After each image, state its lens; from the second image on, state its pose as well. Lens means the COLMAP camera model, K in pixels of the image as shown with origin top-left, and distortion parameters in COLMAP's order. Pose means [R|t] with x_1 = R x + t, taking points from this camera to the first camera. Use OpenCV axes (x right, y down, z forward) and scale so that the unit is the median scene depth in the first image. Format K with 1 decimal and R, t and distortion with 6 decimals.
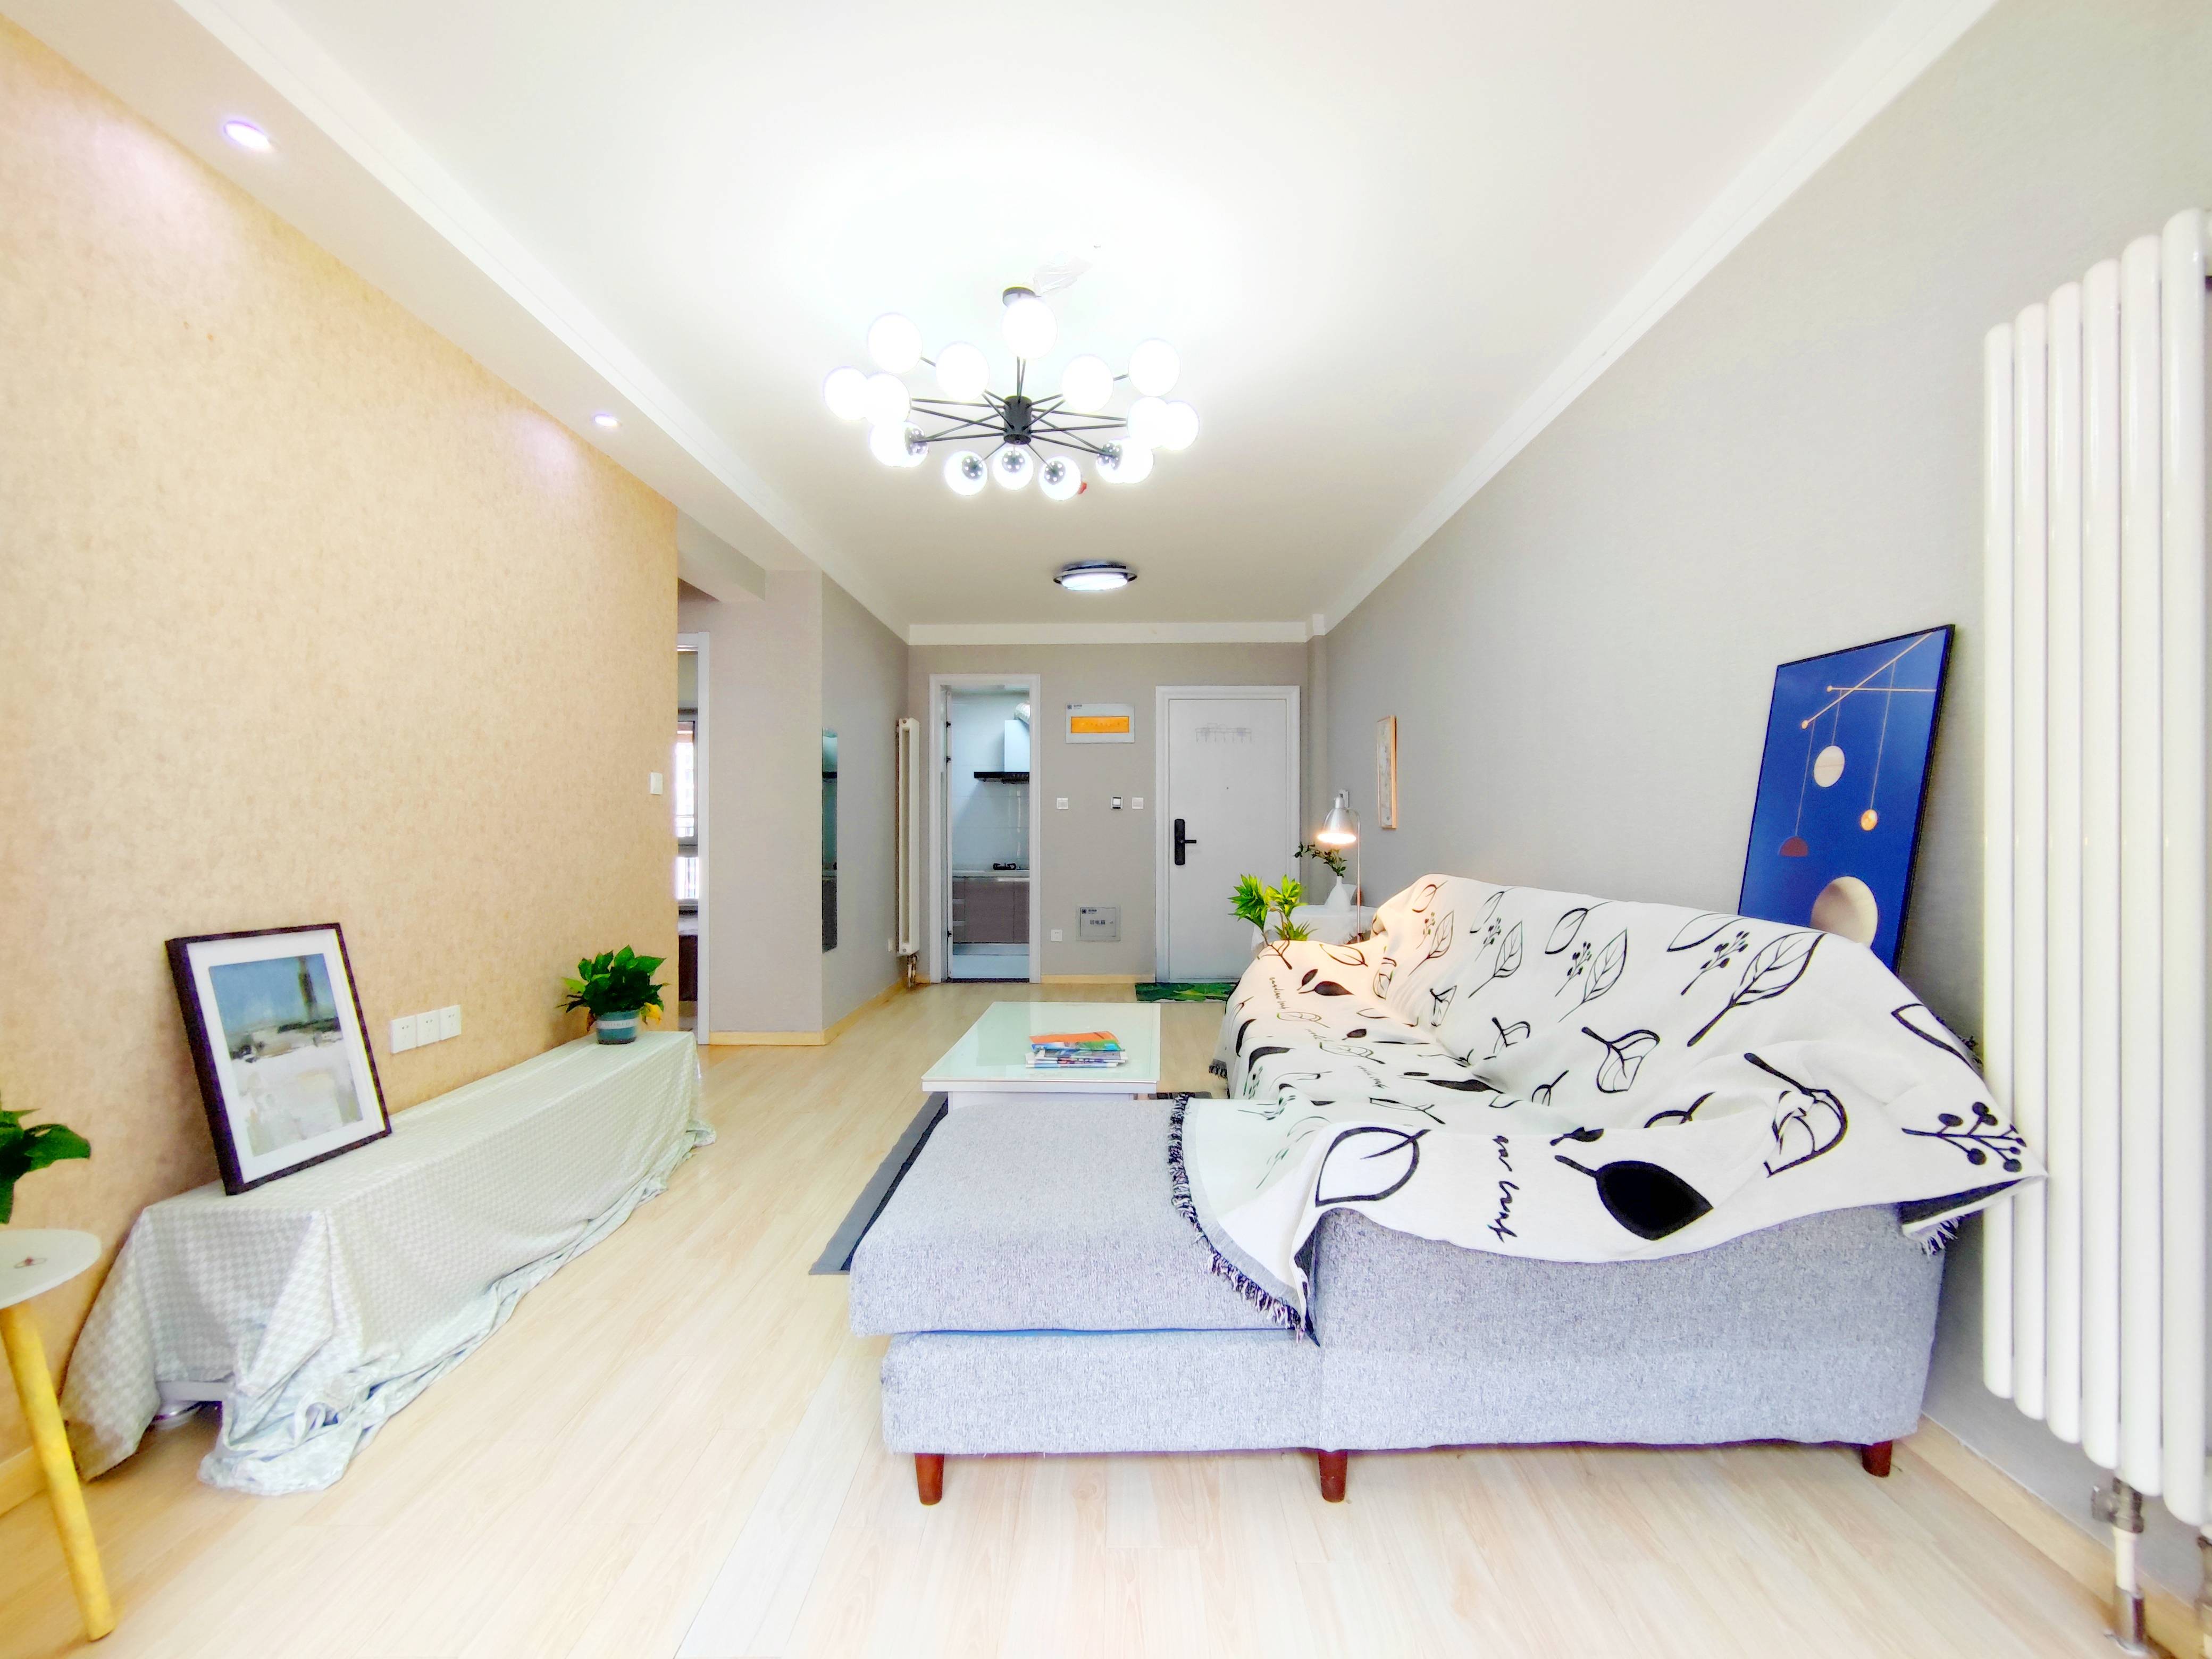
lens RADIAL K [[1013.5, 0, 1106.0], [0, 1013.5, 829.5], [0, 0, 1]] dist [0.001229, 0.000195]
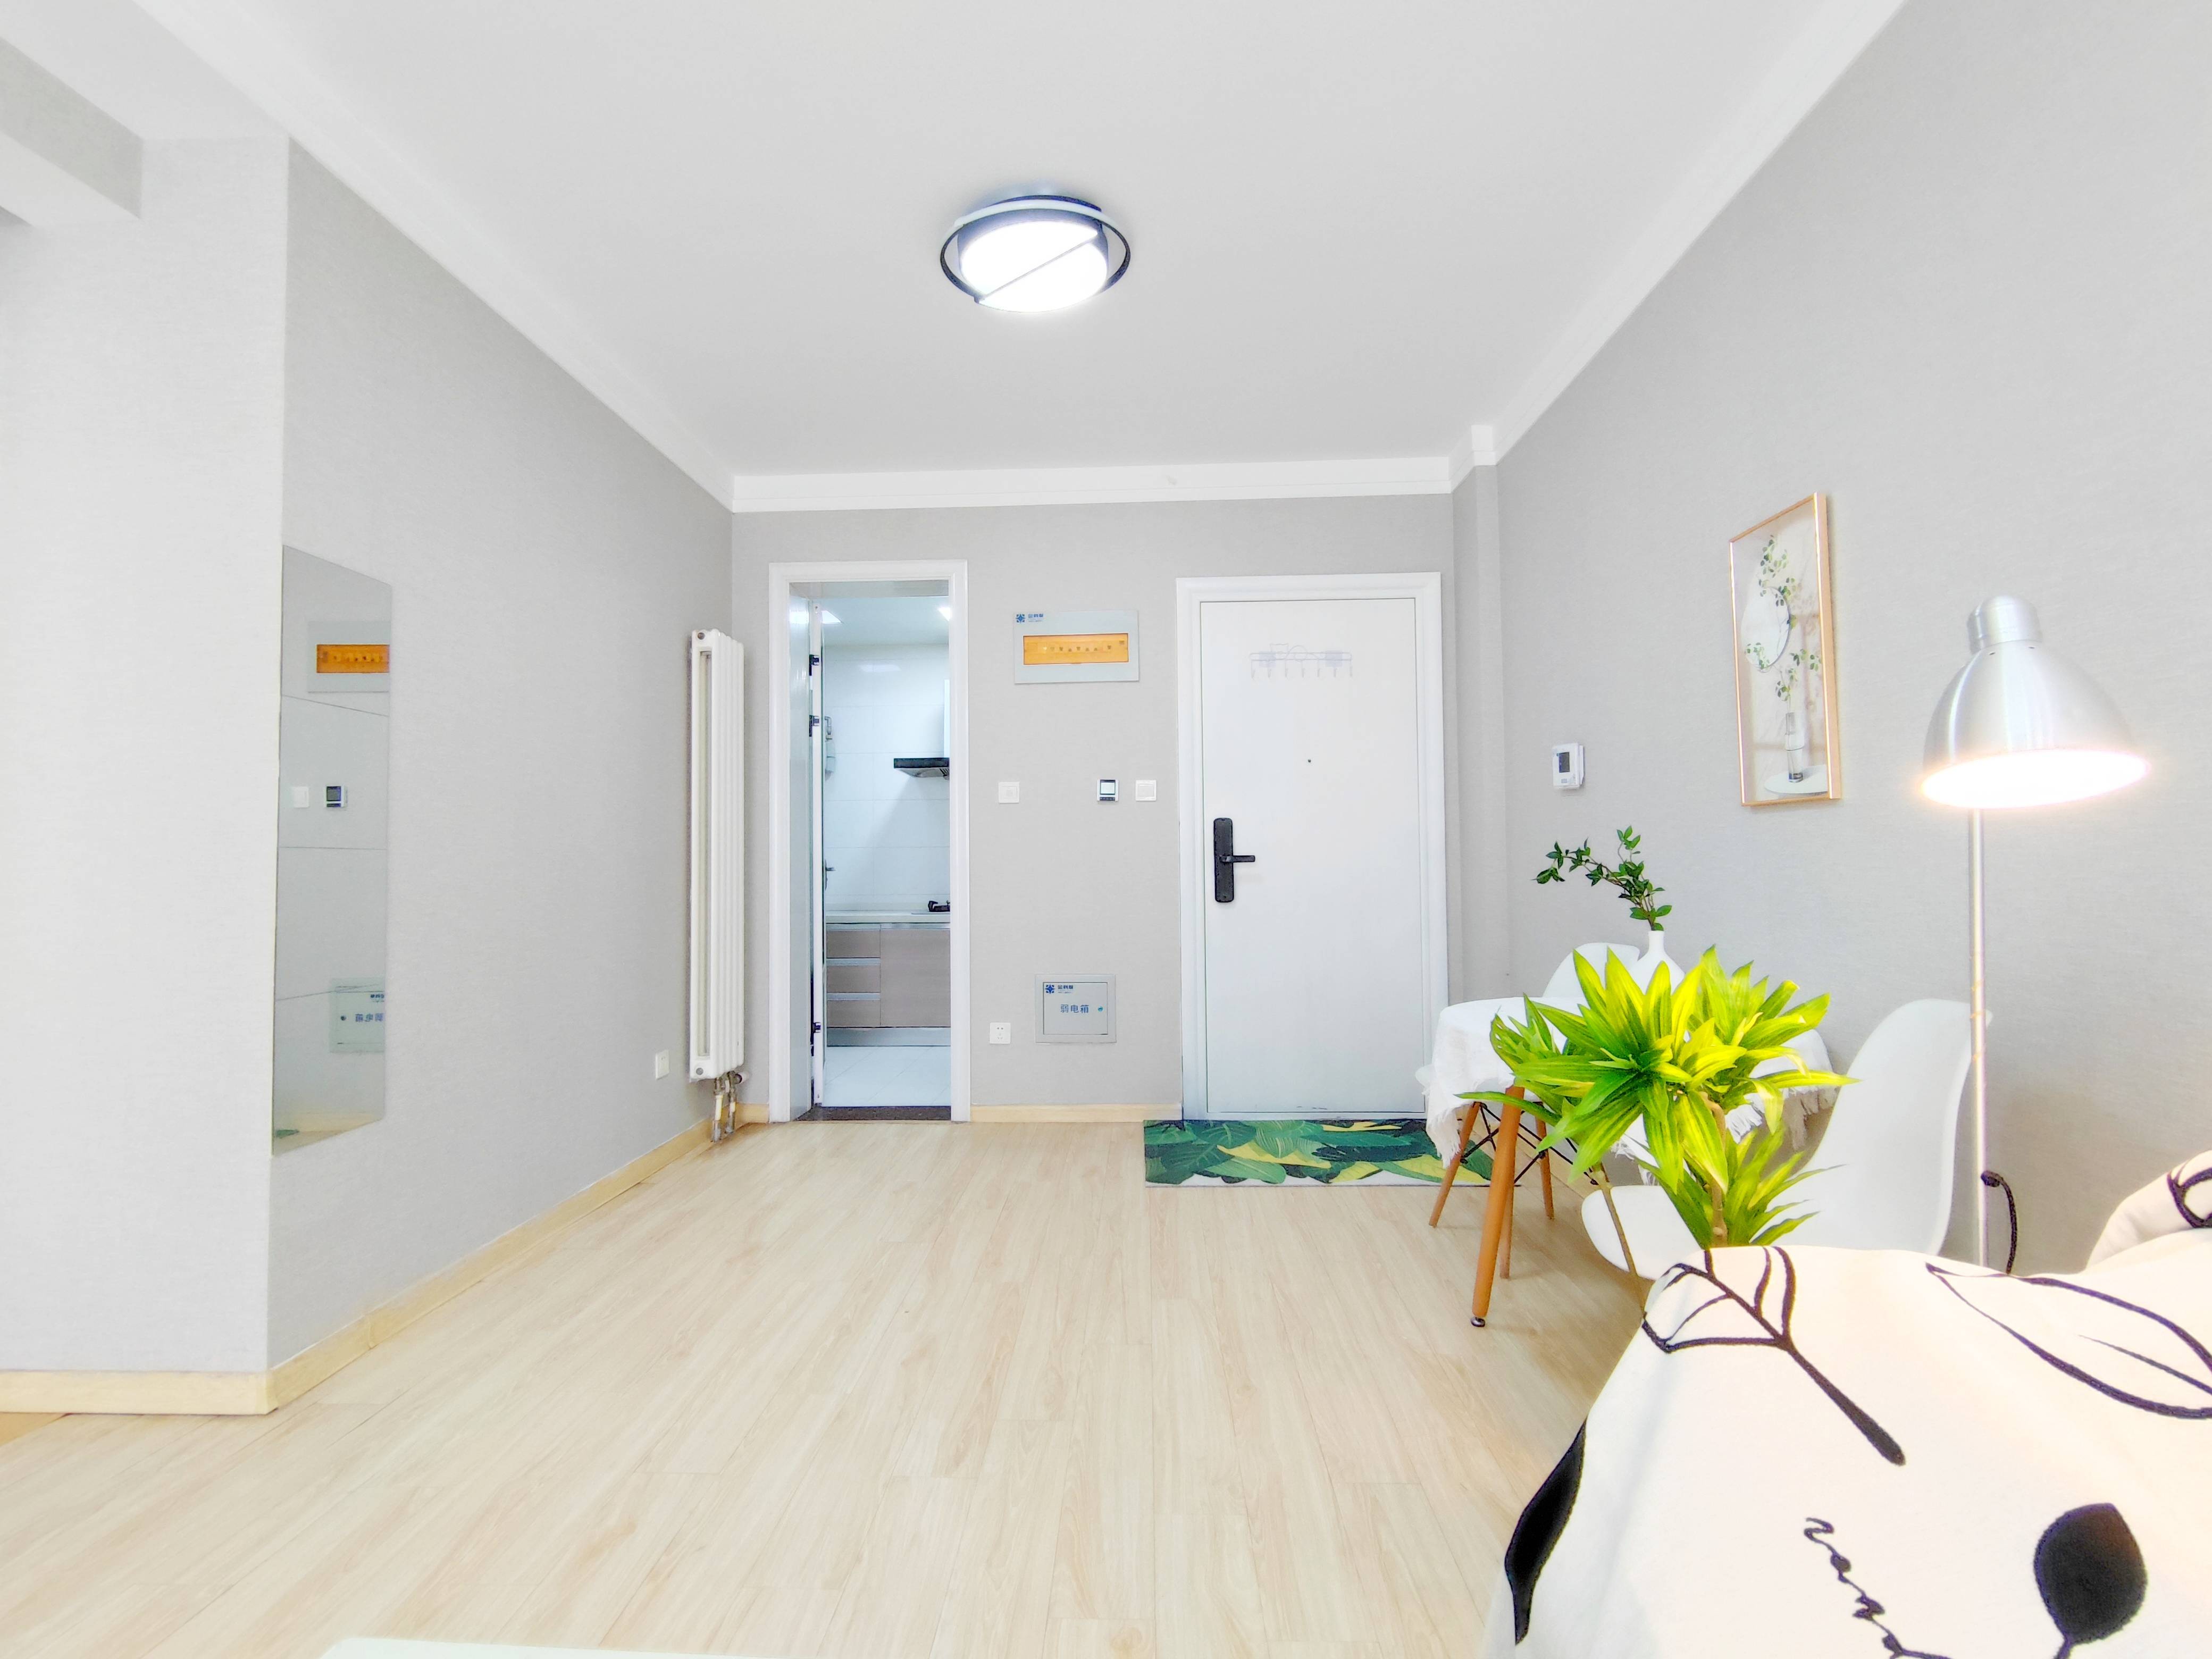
lens RADIAL K [[1013.5, 0, 1106.0], [0, 1013.5, 829.5], [0, 0, 1]] dist [0.001229, 0.000195]
pose [[0.999676, -0.009826, -0.023461, 0.022648], [0.009007, 0.999356, -0.034735, 0.014239], [0.023787, 0.034513, 0.999121, 0.457012]]
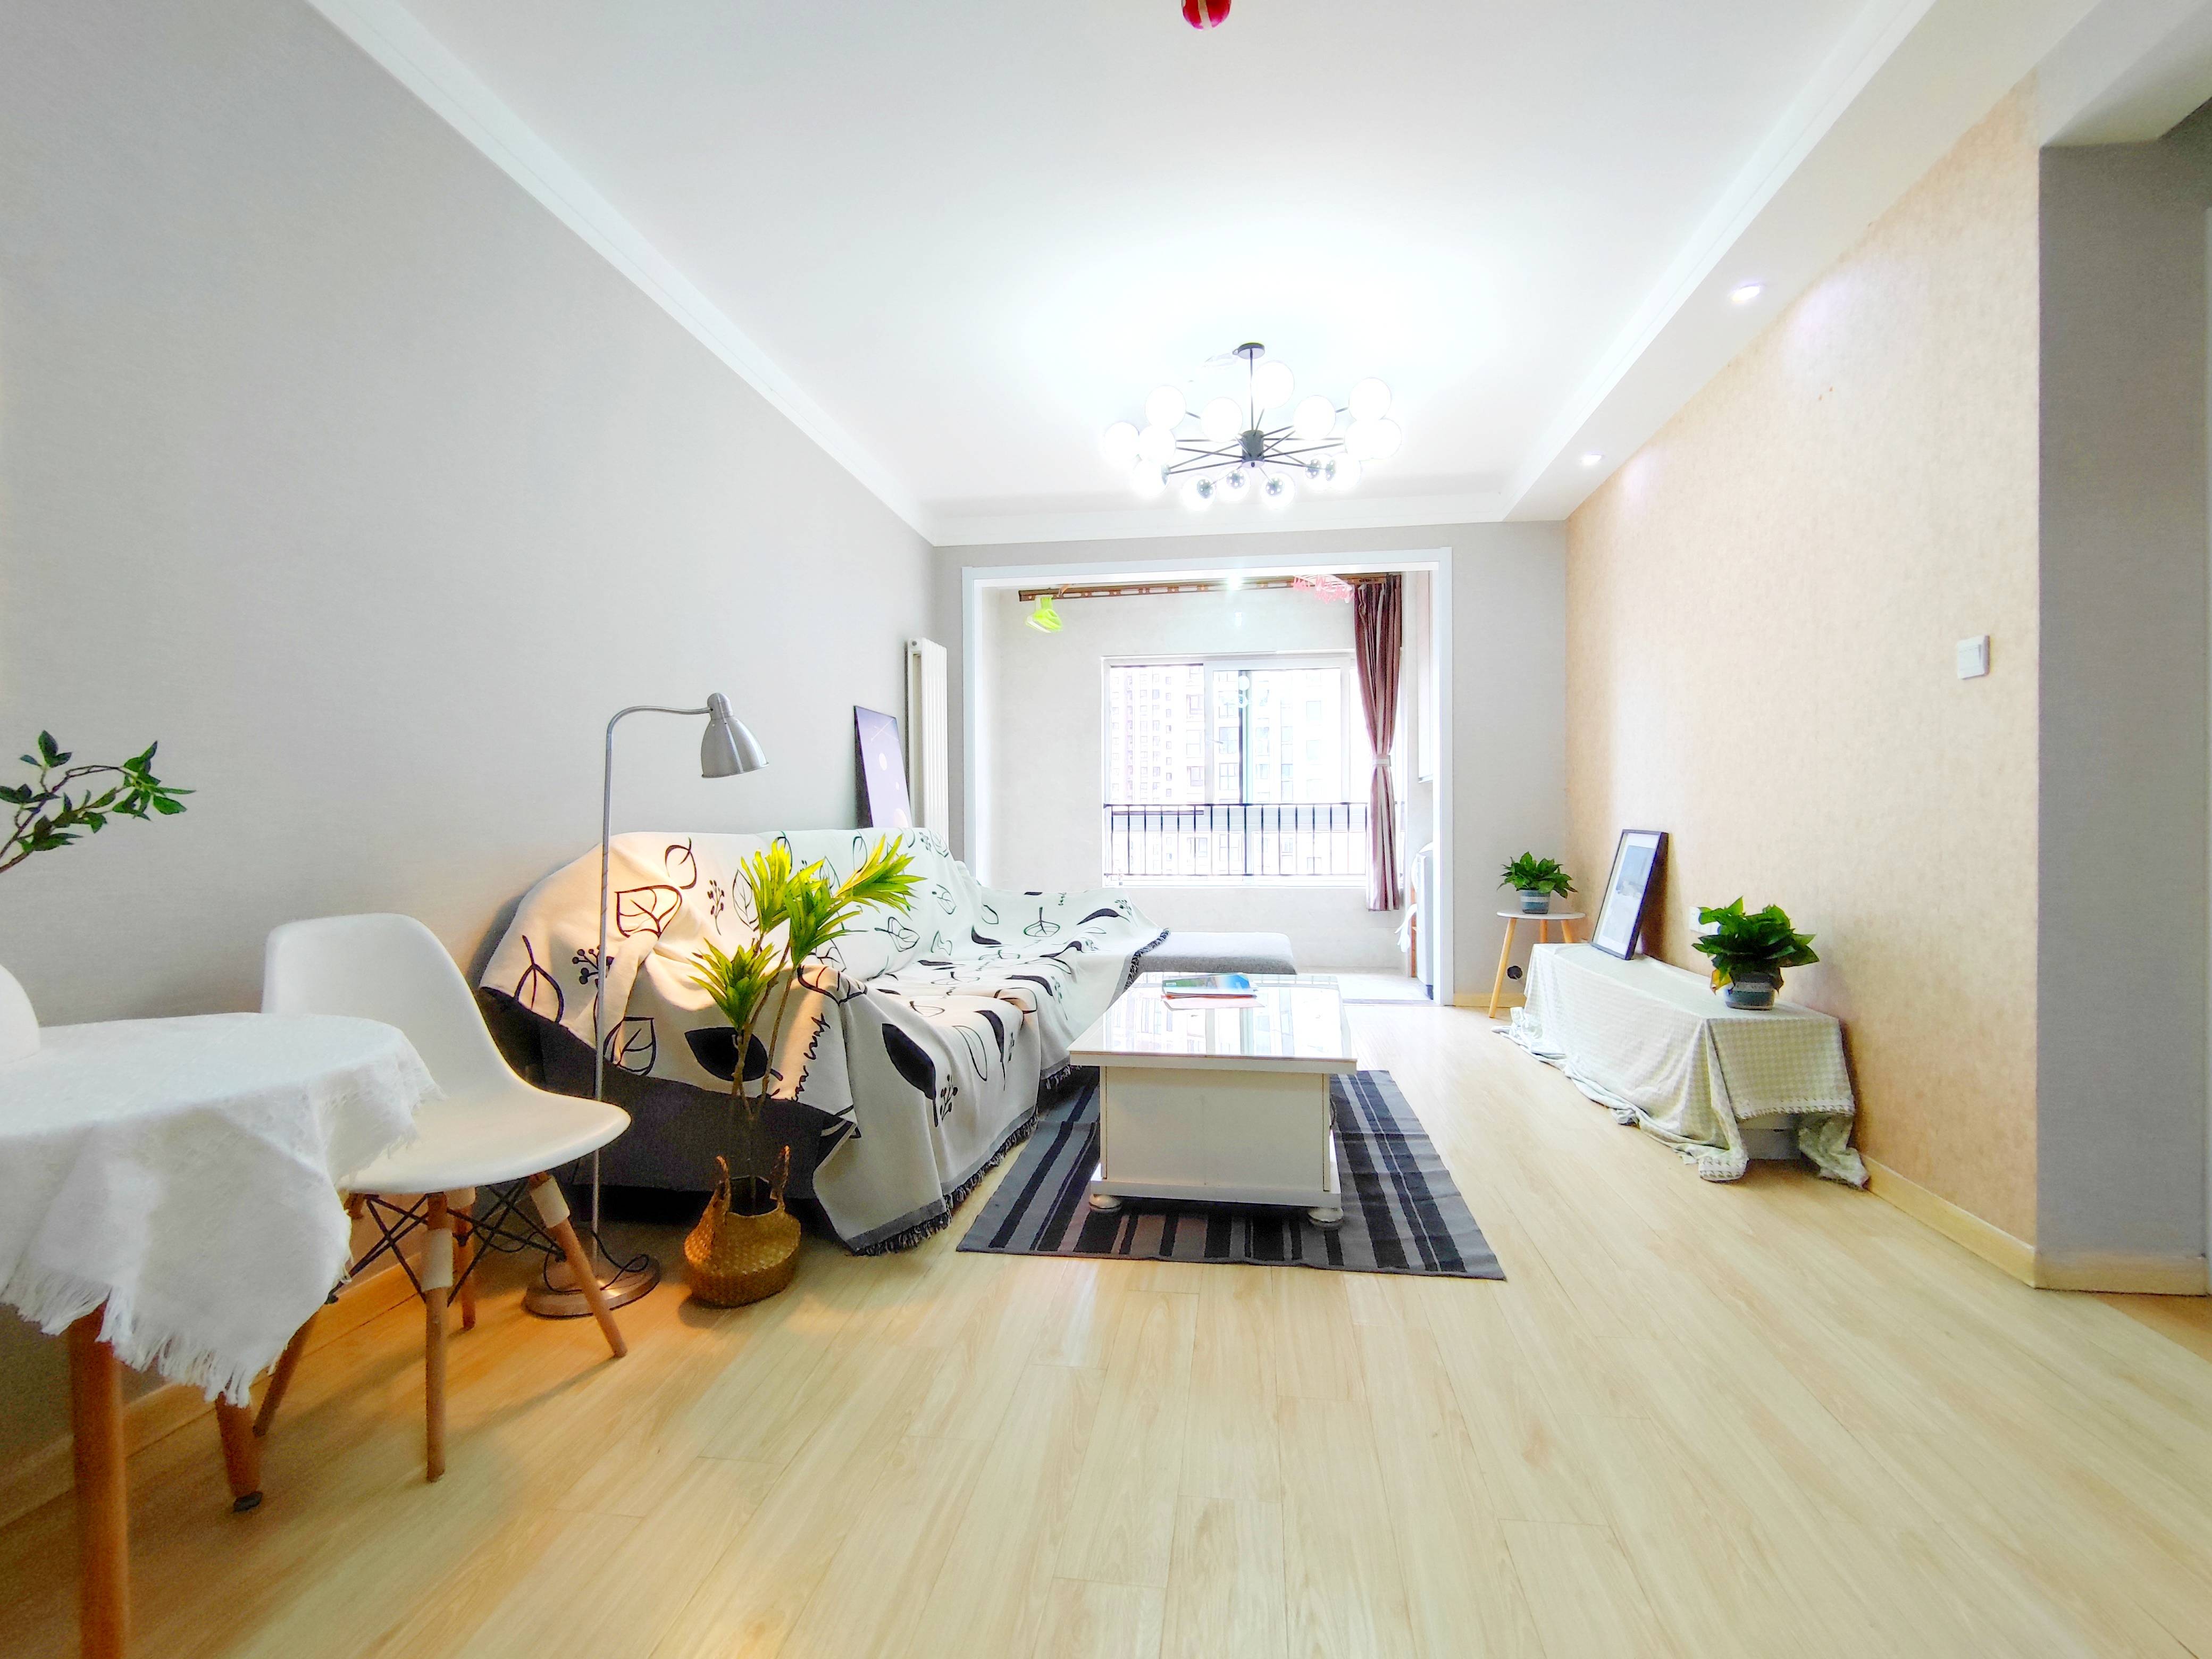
lens RADIAL K [[1013.5, 0, 1106.0], [0, 1013.5, 829.5], [0, 0, 1]] dist [0.001229, 0.000195]
pose [[-0.991832, 0.005544, 0.127433, -0.024373], [0.005897, 0.999980, 0.002397, 0.023426], [-0.127418, 0.003129, -0.991844, 0.880614]]
